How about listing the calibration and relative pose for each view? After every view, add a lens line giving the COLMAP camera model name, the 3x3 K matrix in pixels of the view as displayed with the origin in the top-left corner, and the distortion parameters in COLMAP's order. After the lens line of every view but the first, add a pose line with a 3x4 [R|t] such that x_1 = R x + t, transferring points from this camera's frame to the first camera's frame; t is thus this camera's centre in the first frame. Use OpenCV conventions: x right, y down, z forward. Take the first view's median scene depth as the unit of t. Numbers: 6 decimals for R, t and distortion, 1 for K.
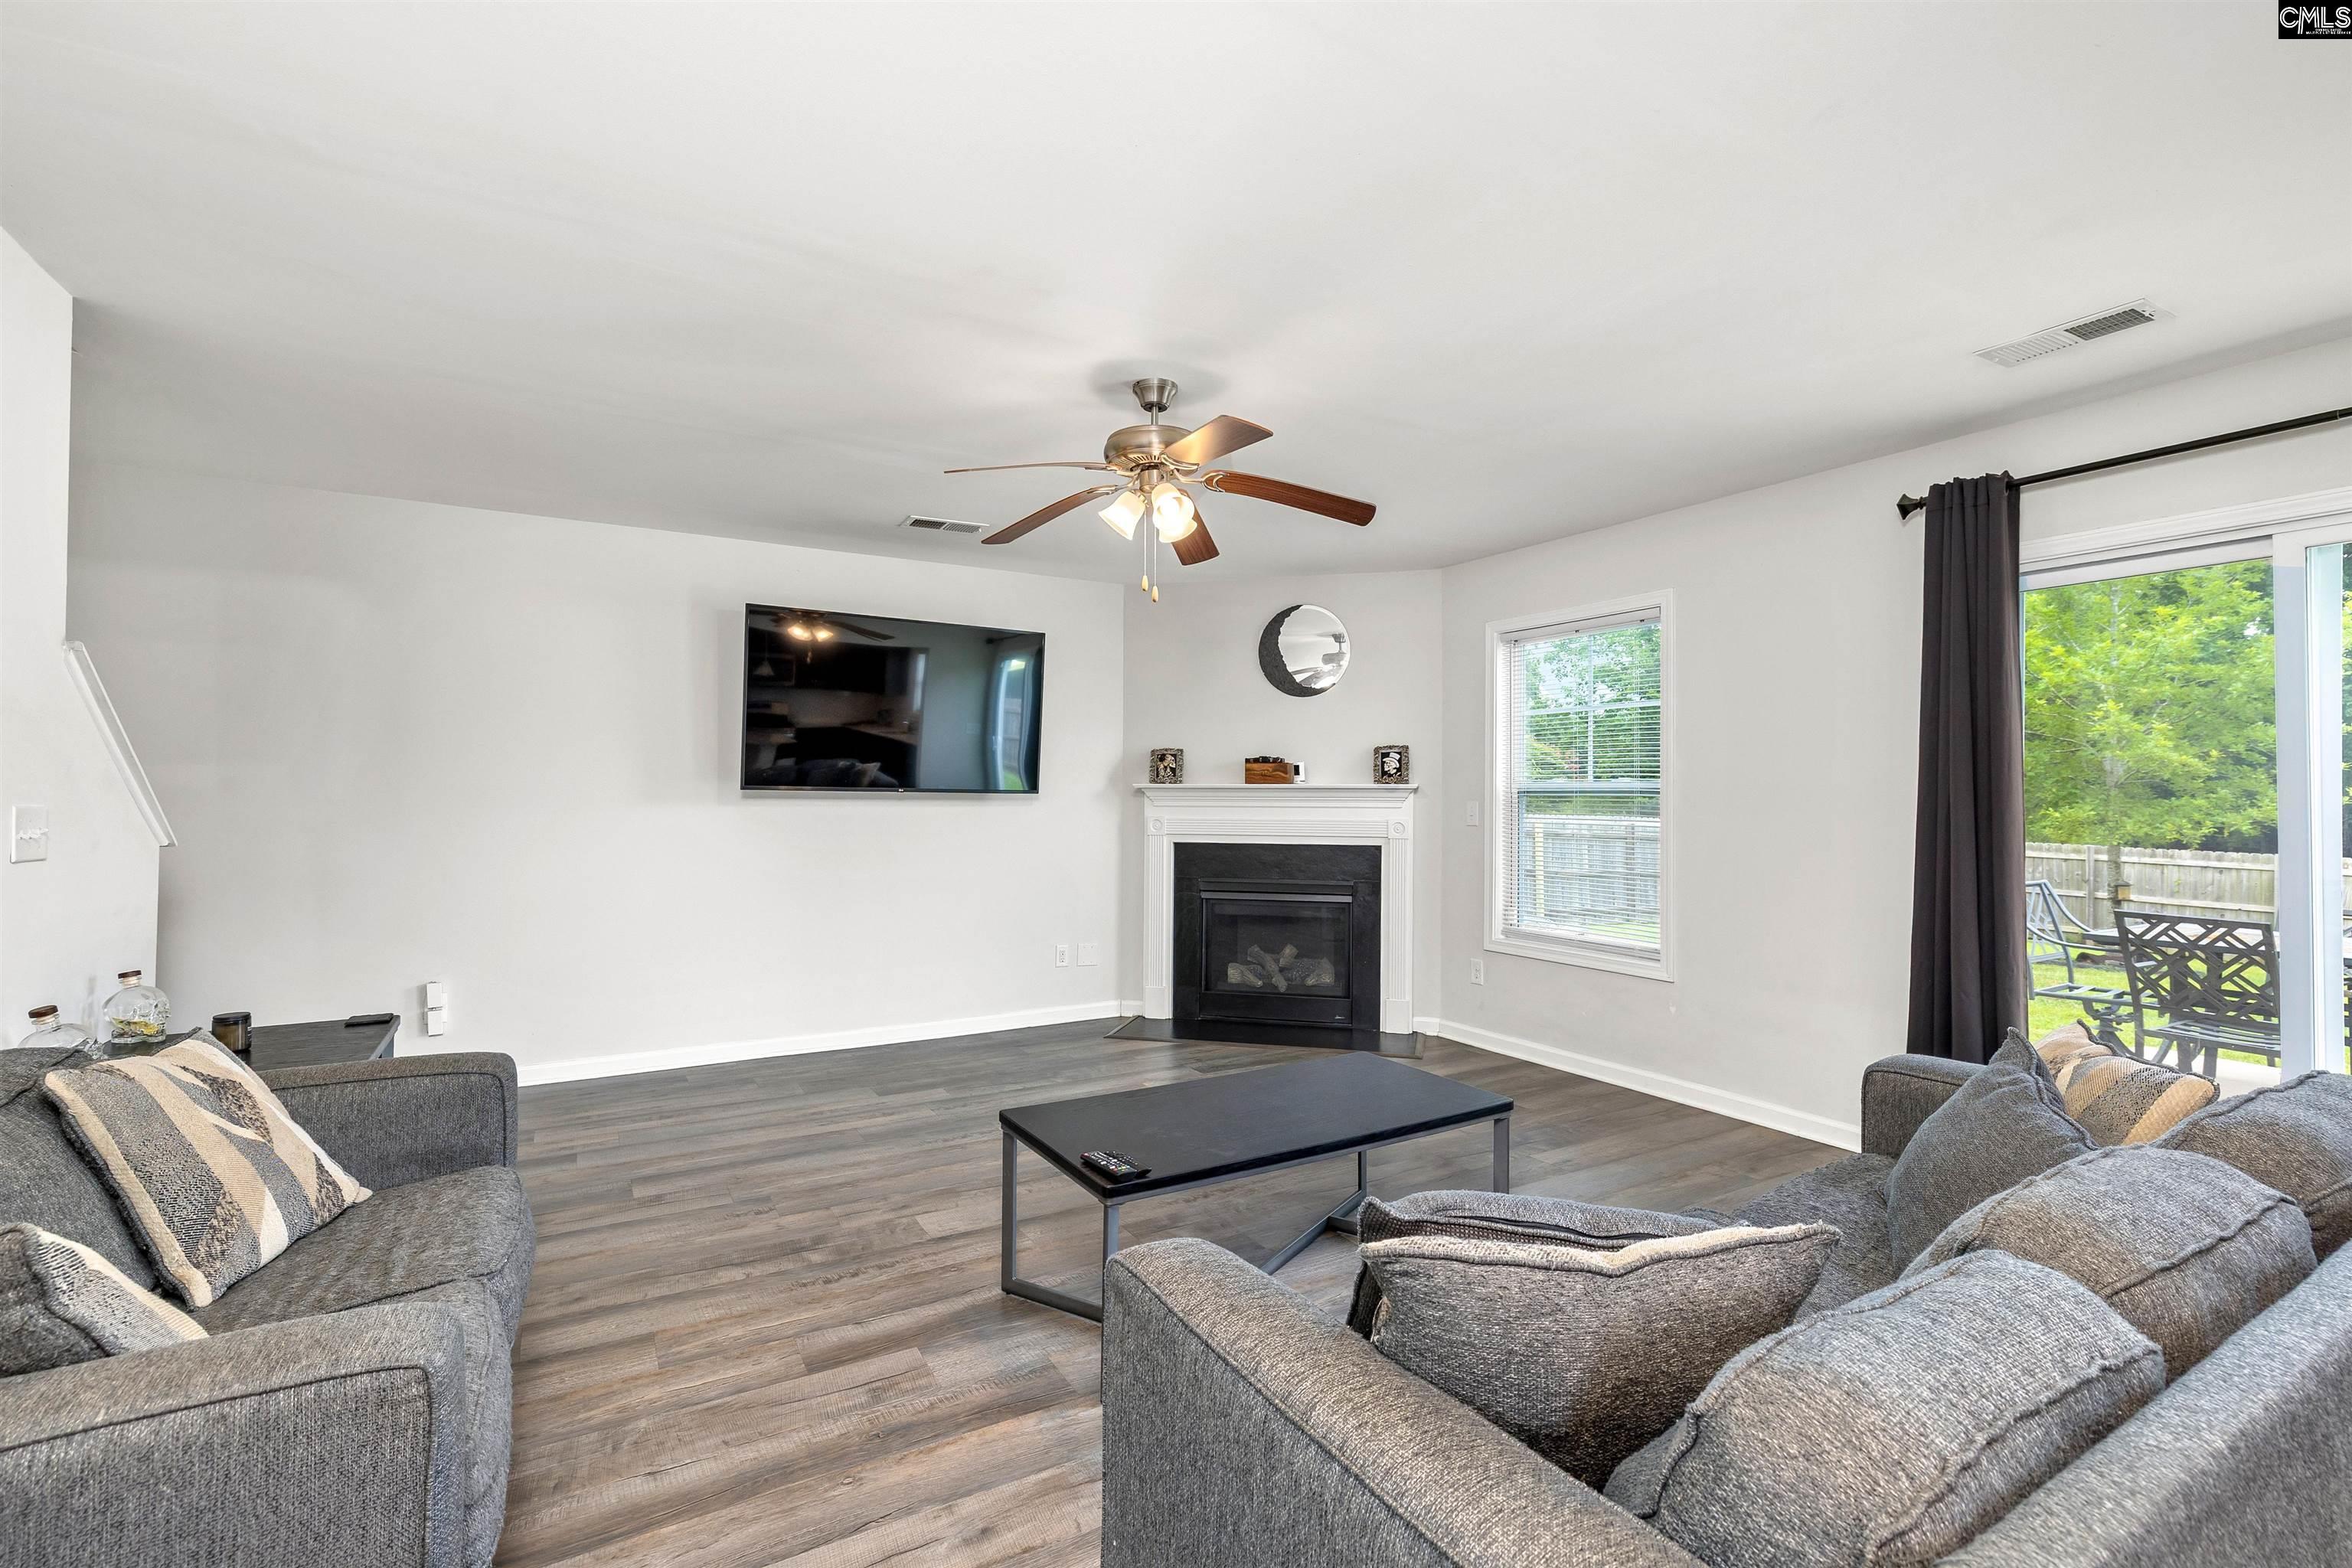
lens RADIAL K [[1053.7, 0, 1176.0], [0, 1053.7, 784.0], [0, 0, 1]] dist [0.029259, 0.000029]
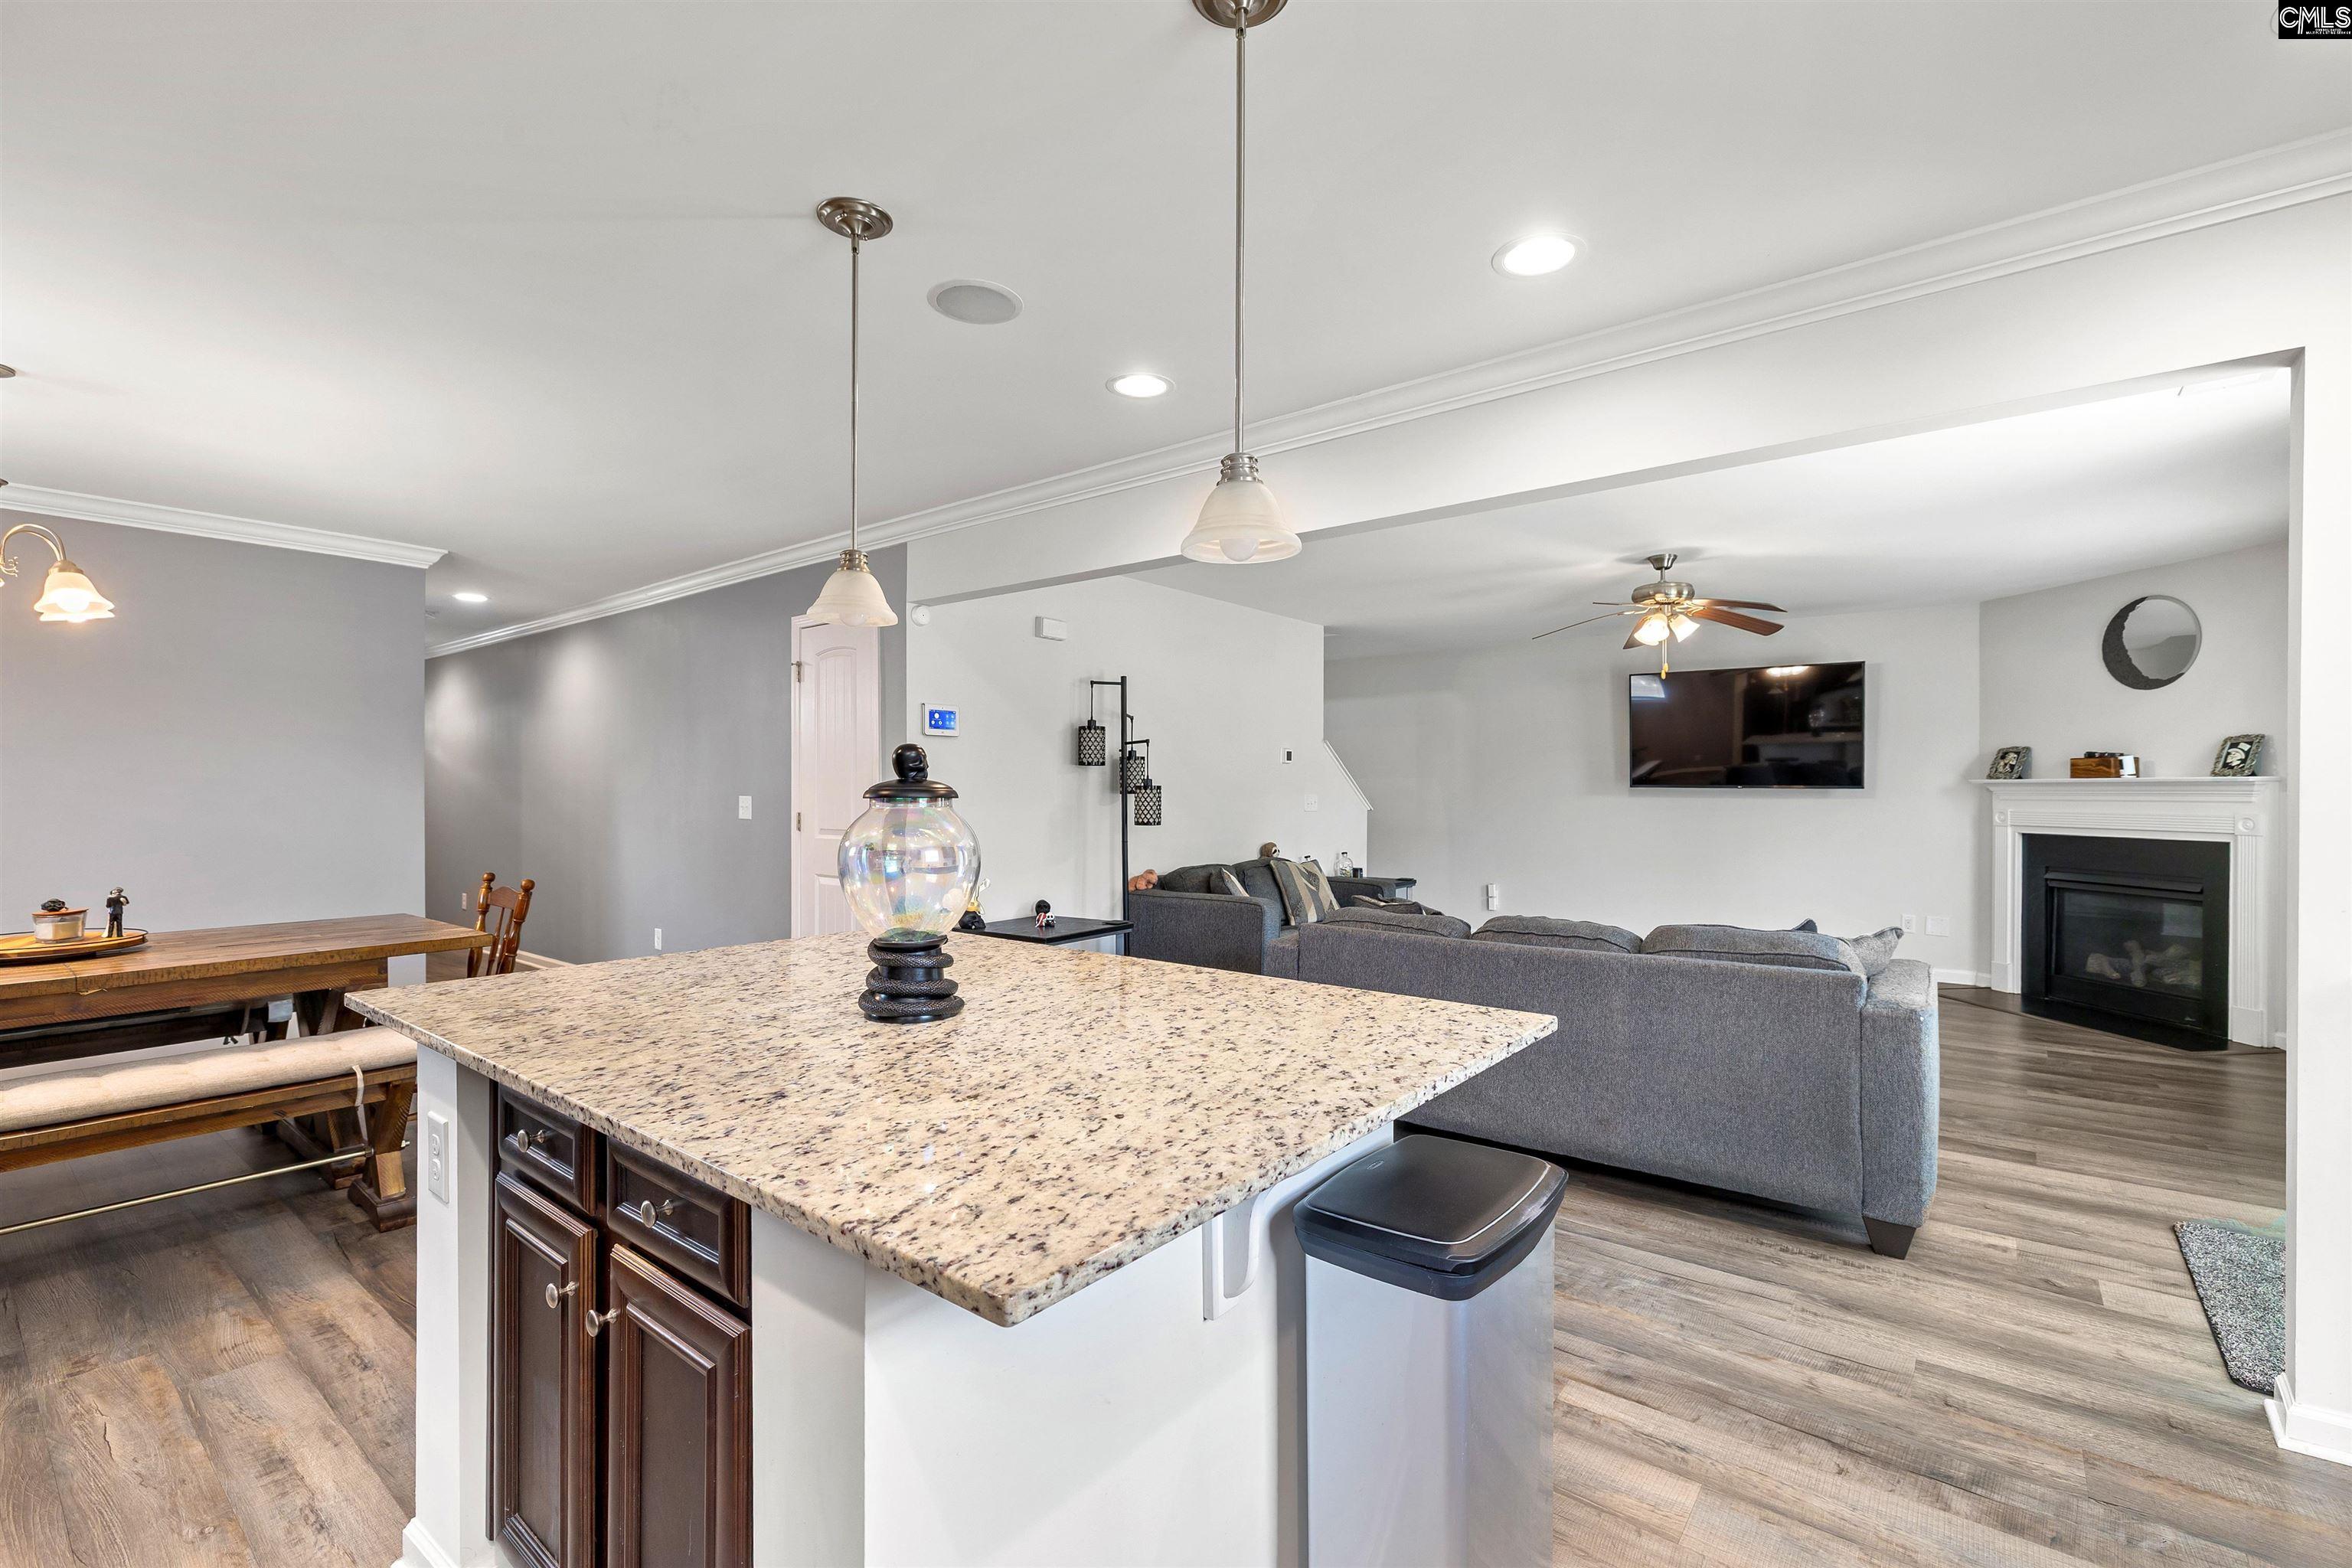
lens RADIAL K [[1021.9, 0, 1178.1], [0, 1021.9, 796.5], [0, 0, 1]] dist [0.001868, -0.000156]
pose [[0.375962, 0.001501, -0.926634, 0.687501], [0.010814, 0.999923, 0.006007, 0.001971], [0.926572, -0.012279, 0.375917, -0.213184]]
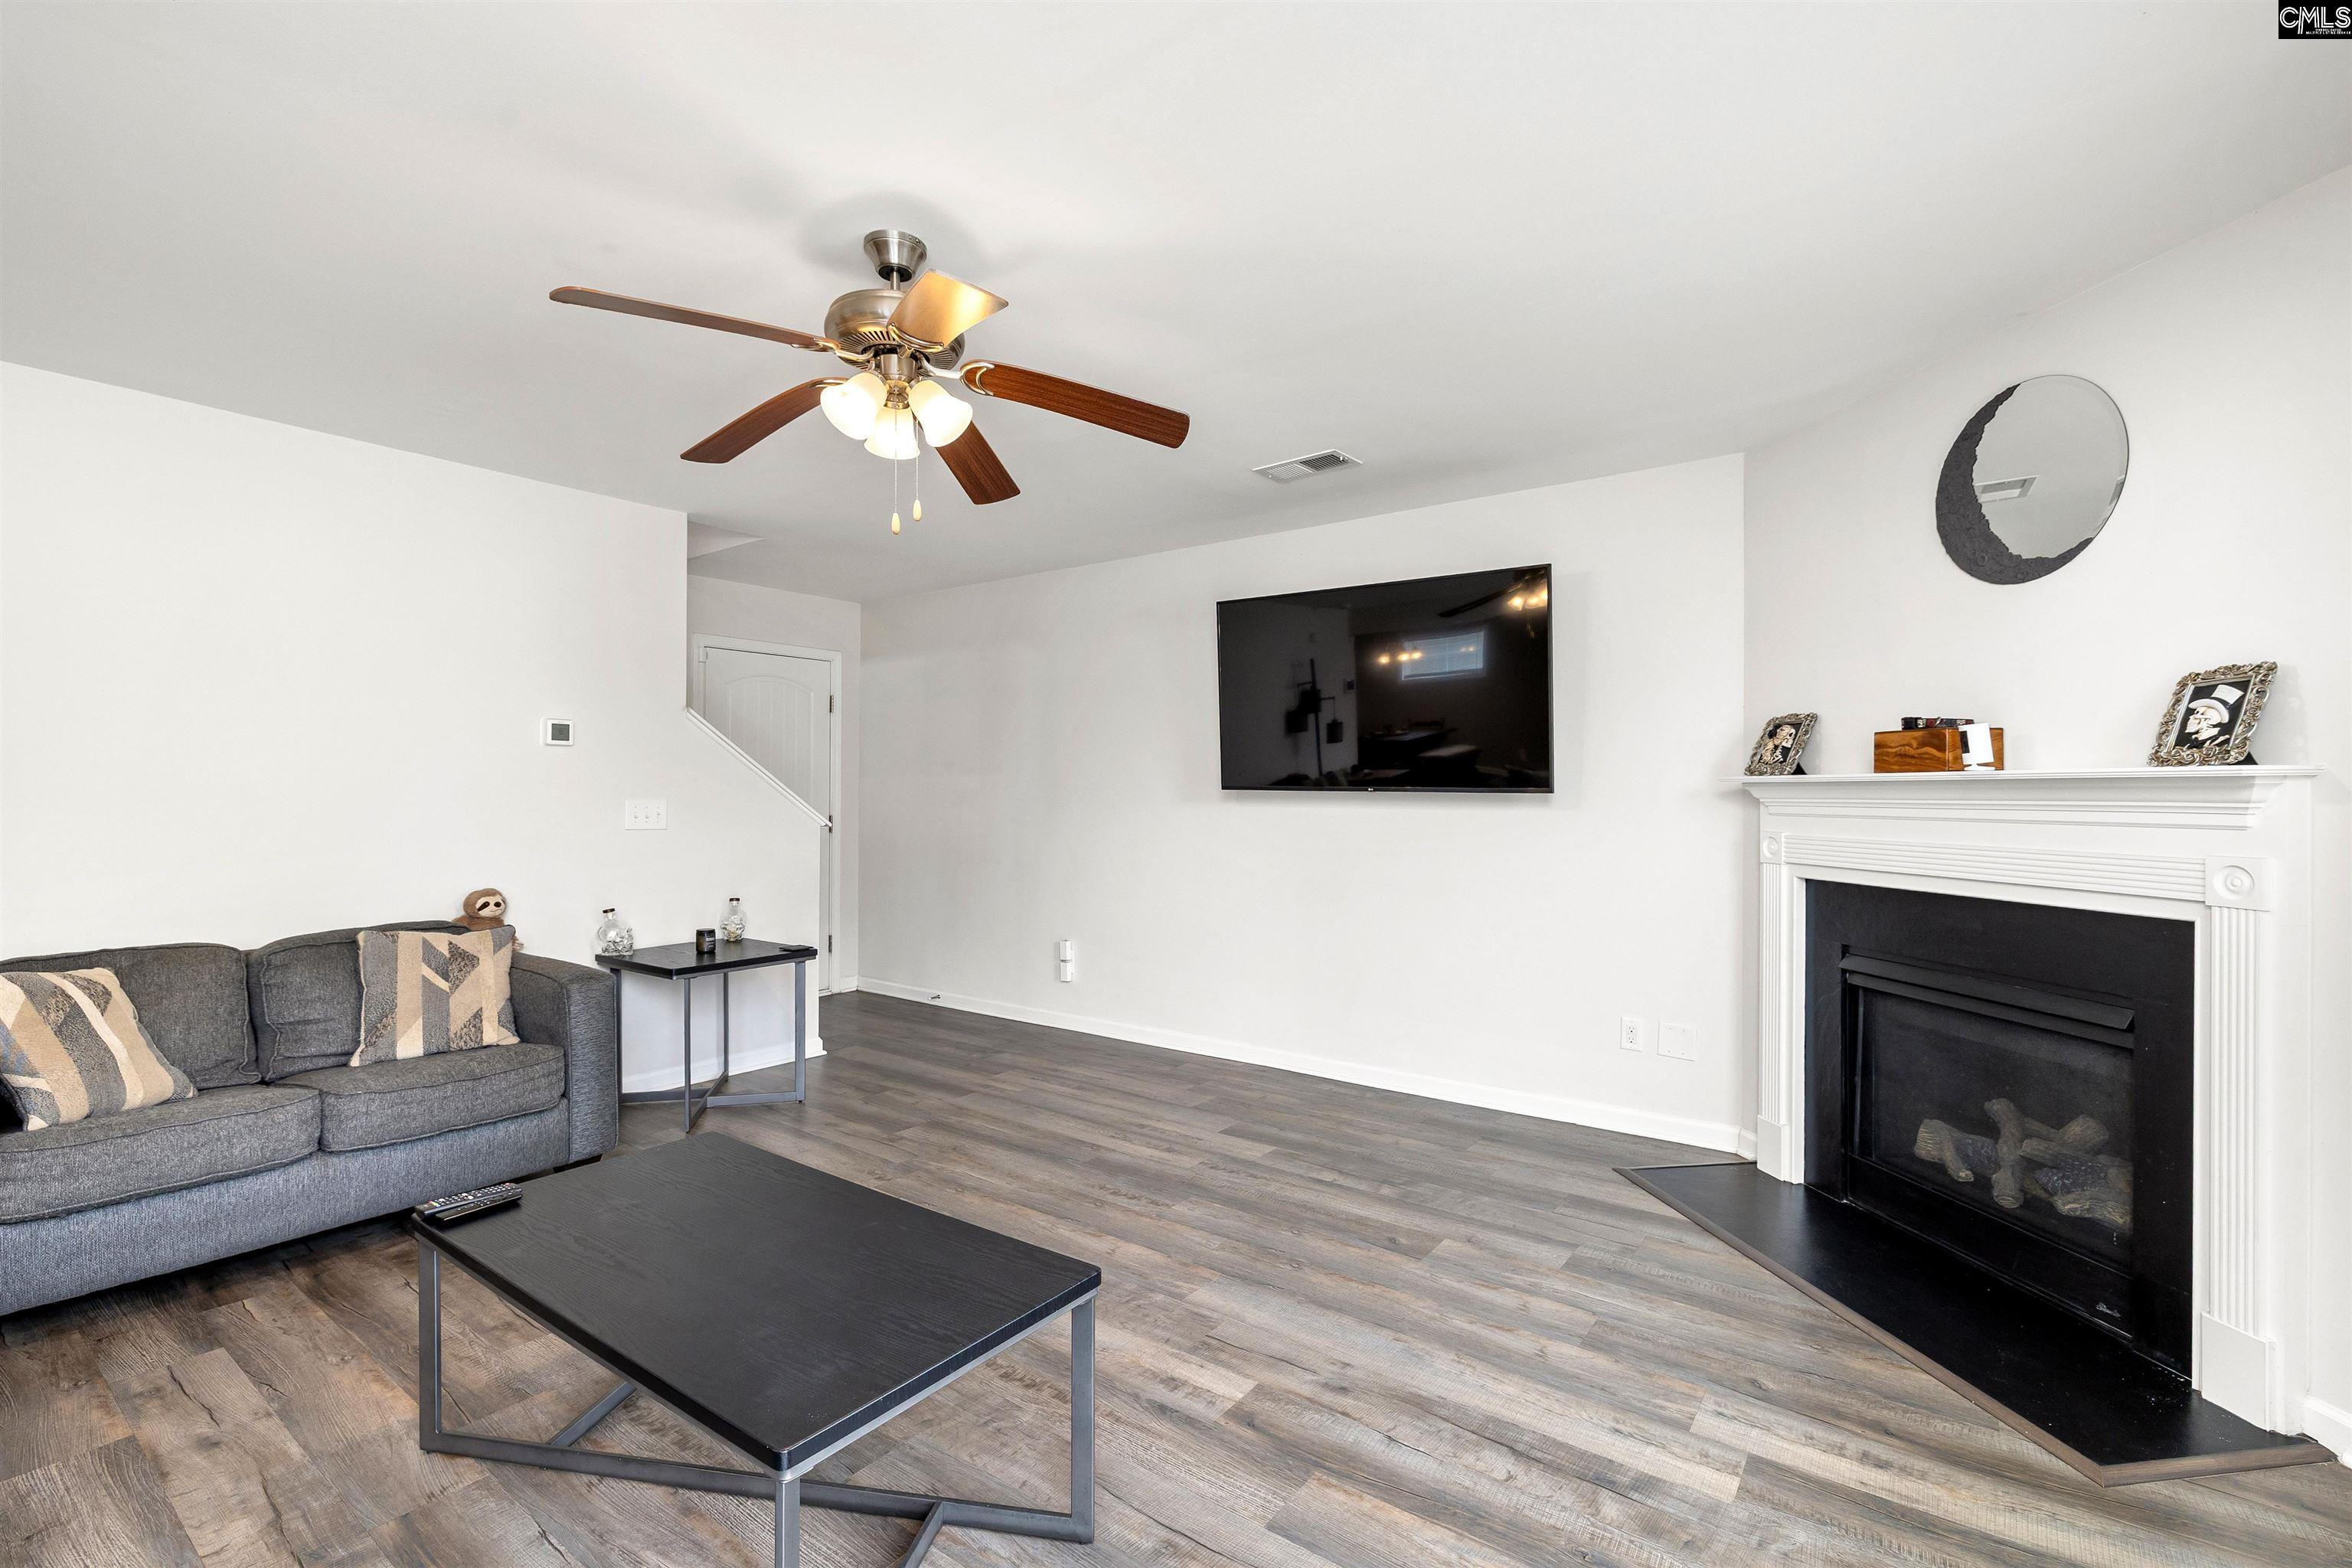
lens RADIAL K [[1038.4, 0, 1165.9], [0, 1038.4, 795.2], [0, 0, 1]] dist [0.002104, 0.000599]
pose [[0.396812, -0.001711, -0.917898, 0.400971], [0.007894, 0.999968, 0.001549, 0.007145], [0.917866, -0.007861, 0.396812, 0.487057]]
